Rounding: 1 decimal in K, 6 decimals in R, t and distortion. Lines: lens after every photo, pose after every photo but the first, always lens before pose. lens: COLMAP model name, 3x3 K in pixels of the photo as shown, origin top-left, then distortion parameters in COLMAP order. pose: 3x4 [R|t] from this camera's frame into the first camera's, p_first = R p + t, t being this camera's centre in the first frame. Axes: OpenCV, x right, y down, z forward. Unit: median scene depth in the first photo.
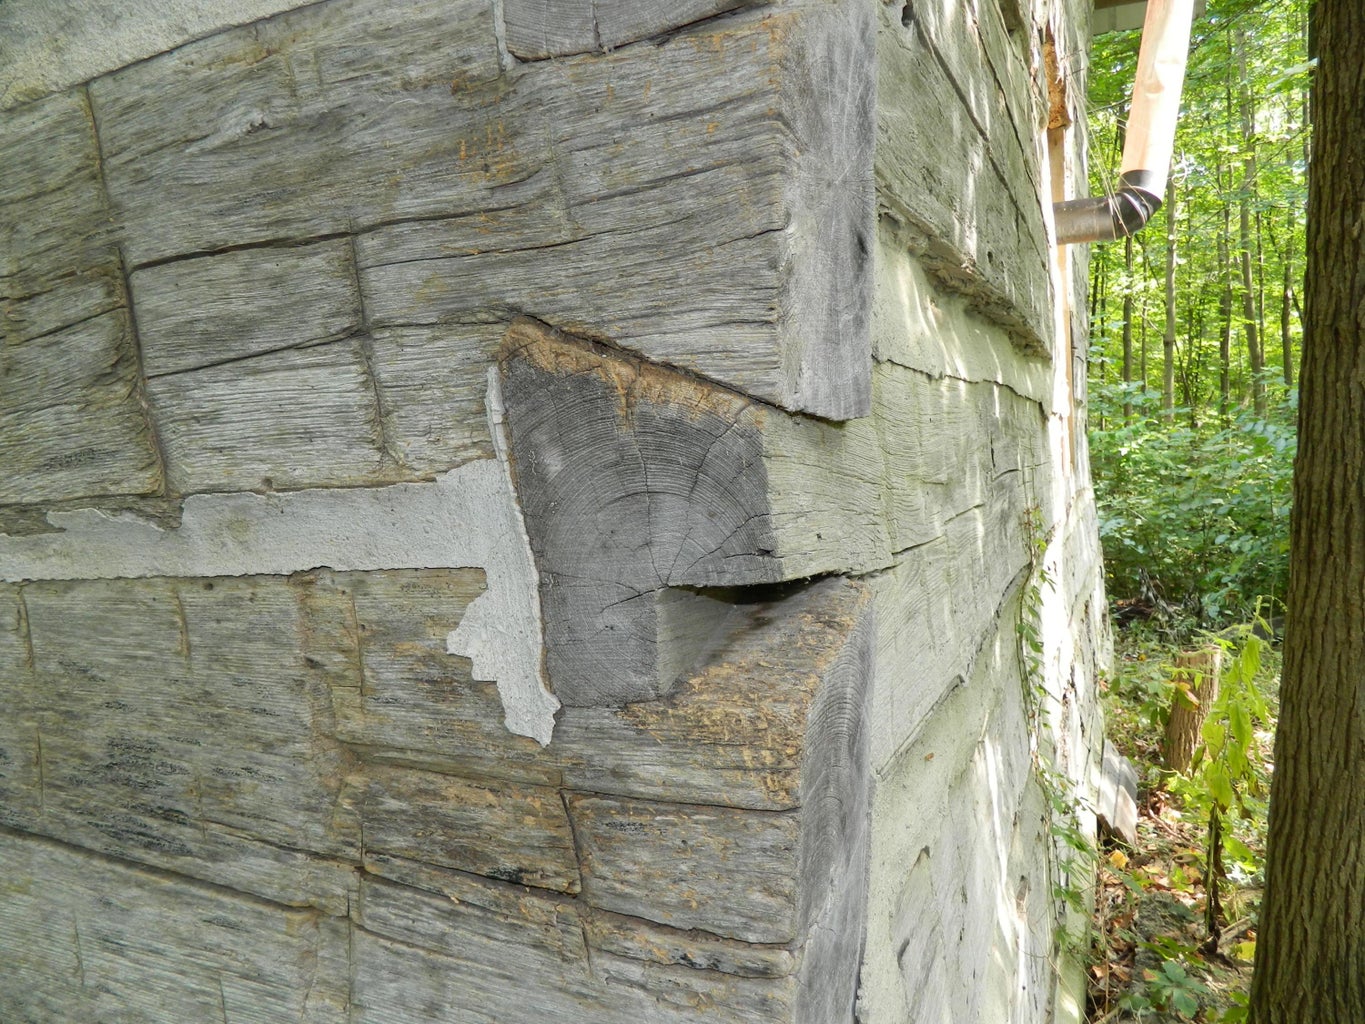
lens RADIAL K [[1008.6, 0, 680.5], [0, 1008.6, 512.3], [0, 0, 1]] dist [0.005164, -0.009209]
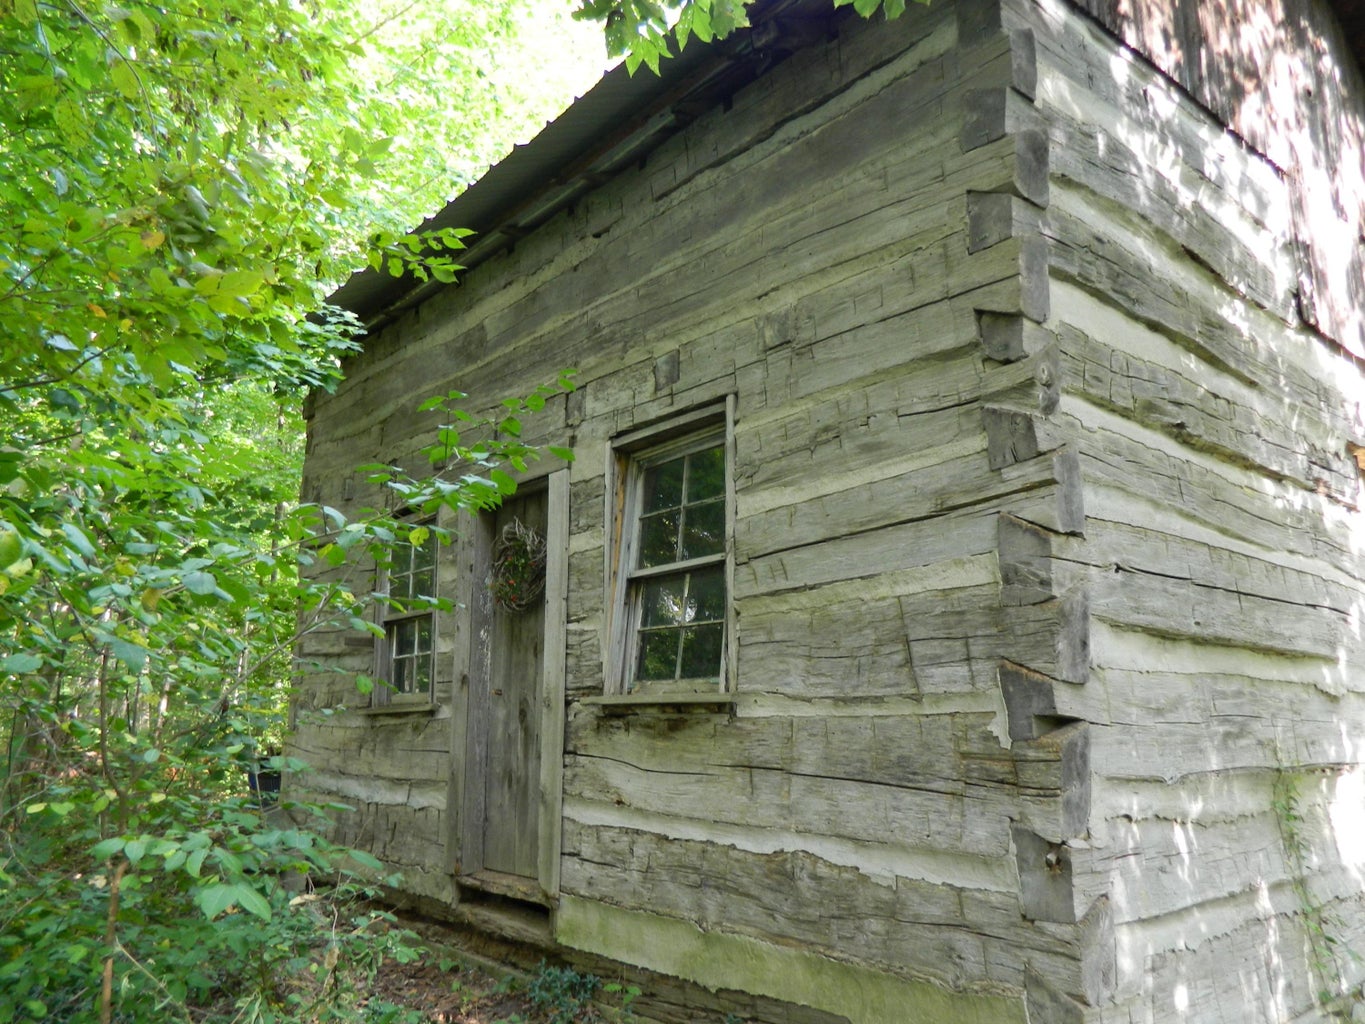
lens RADIAL K [[1008.6, 0, 679.9], [0, 1008.6, 514.2], [0, 0, 1]] dist [0.005164, -0.009209]
pose [[0.892245, -0.033660, -0.450295, 0.616283], [-0.081162, 0.969023, -0.233256, 0.366717], [0.444198, 0.244668, 0.861874, -3.783028]]
